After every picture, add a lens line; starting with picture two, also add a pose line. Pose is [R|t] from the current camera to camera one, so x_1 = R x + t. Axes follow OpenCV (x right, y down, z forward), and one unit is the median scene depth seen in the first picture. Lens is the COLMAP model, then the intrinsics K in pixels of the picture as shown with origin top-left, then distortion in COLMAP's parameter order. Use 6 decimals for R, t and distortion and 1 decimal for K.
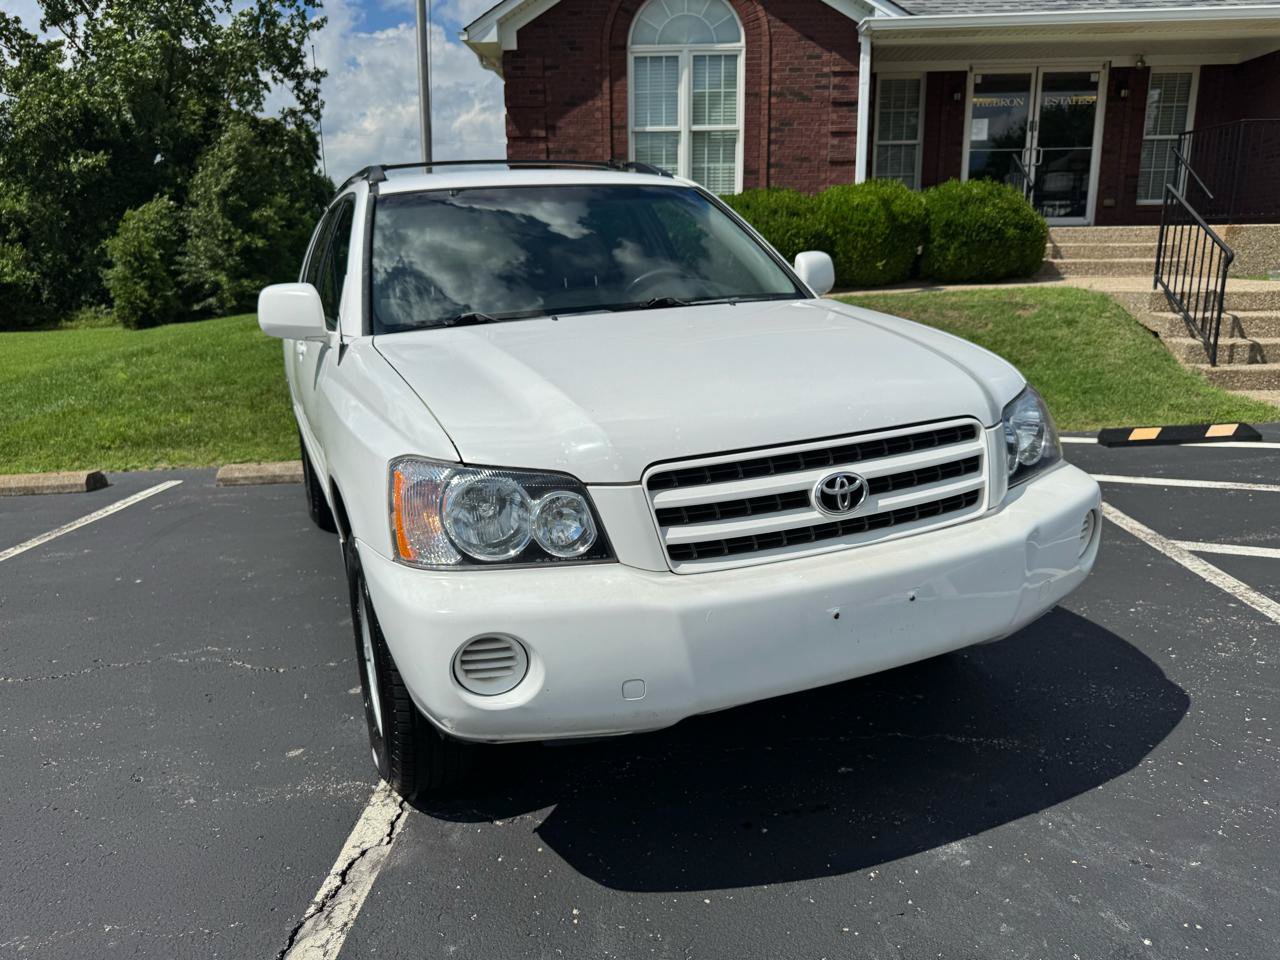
lens RADIAL K [[907.6, 0, 638.1], [0, 907.6, 473.0], [0, 0, 1]] dist [0.026688, -0.038384]
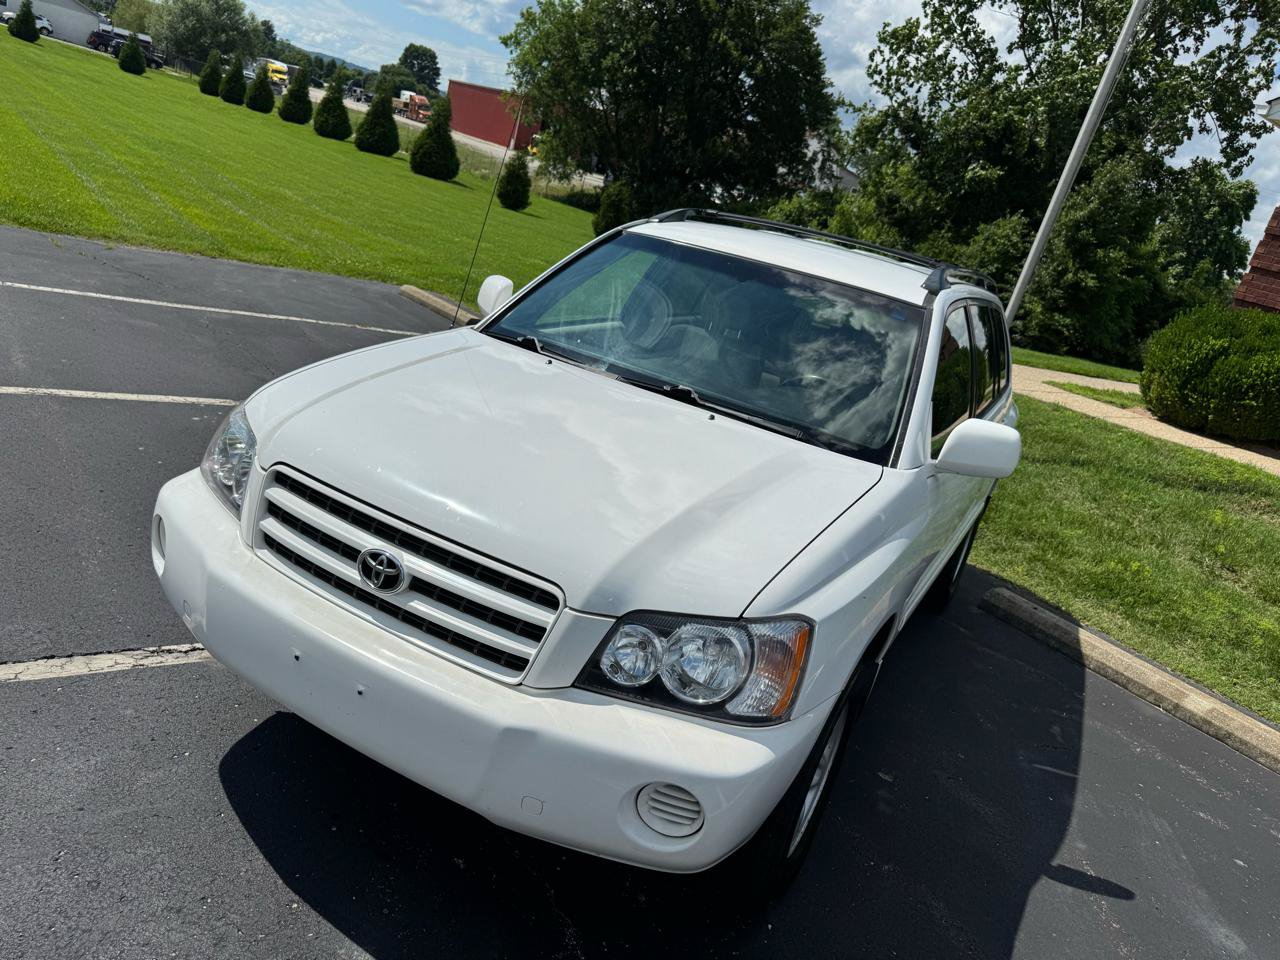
lens RADIAL K [[912.5, 0, 647.8], [0, 912.5, 484.1], [0, 0, 1]] dist [0.018146, -0.019912]
pose [[0.602433, 0.417216, -0.680445, 0.179548], [-0.429974, 0.887872, 0.163722, -0.061255], [0.672456, 0.193942, 0.714276, 0.073021]]
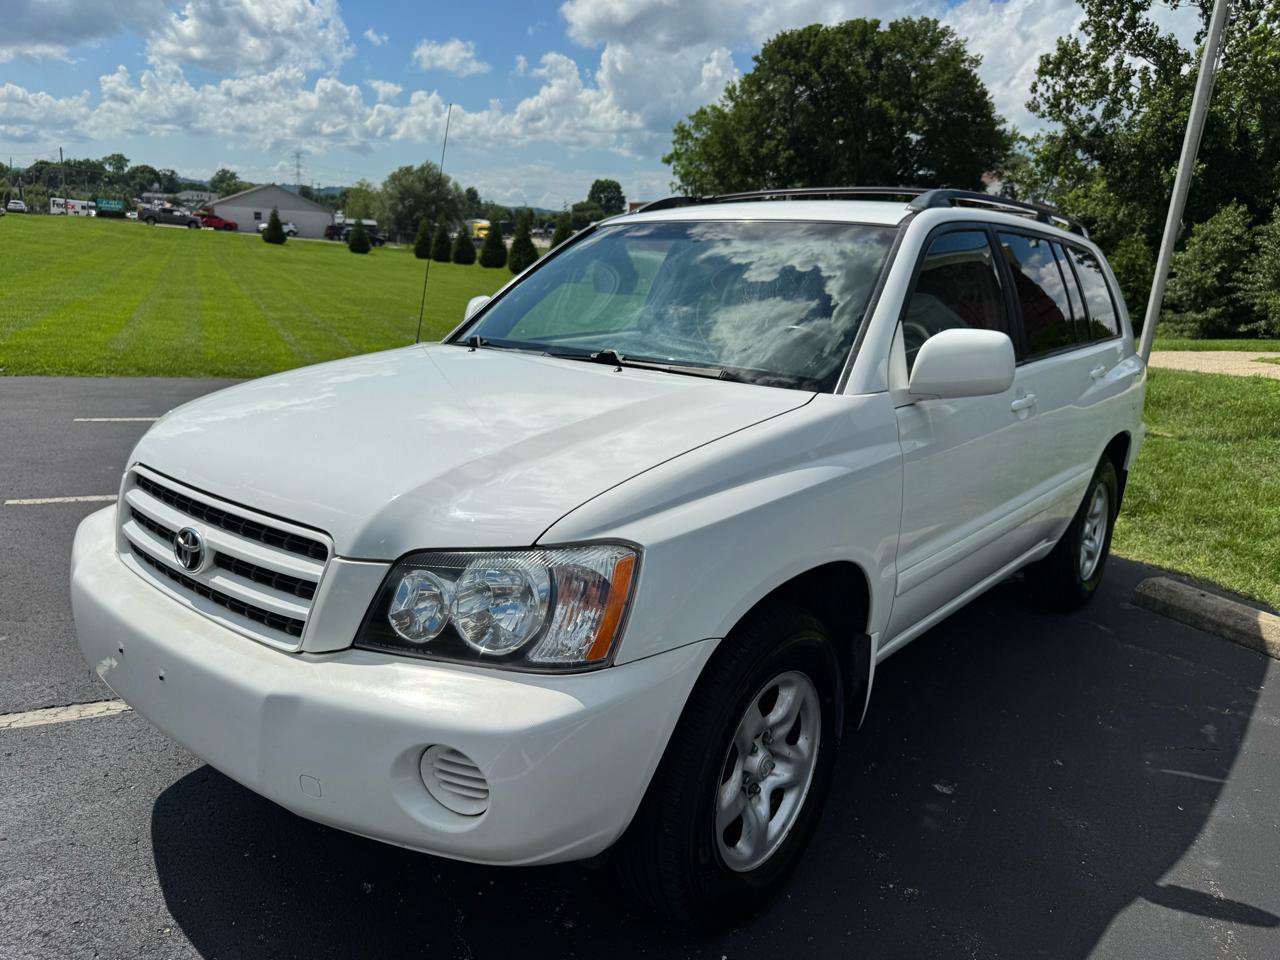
lens RADIAL K [[912.5, 0, 647.8], [0, 912.5, 484.1], [0, 0, 1]] dist [0.018146, -0.019912]
pose [[0.459108, 0.273571, -0.845210, 0.209957], [-0.272054, 0.948991, 0.159385, -0.055686], [0.845699, 0.156767, 0.510115, 0.150444]]
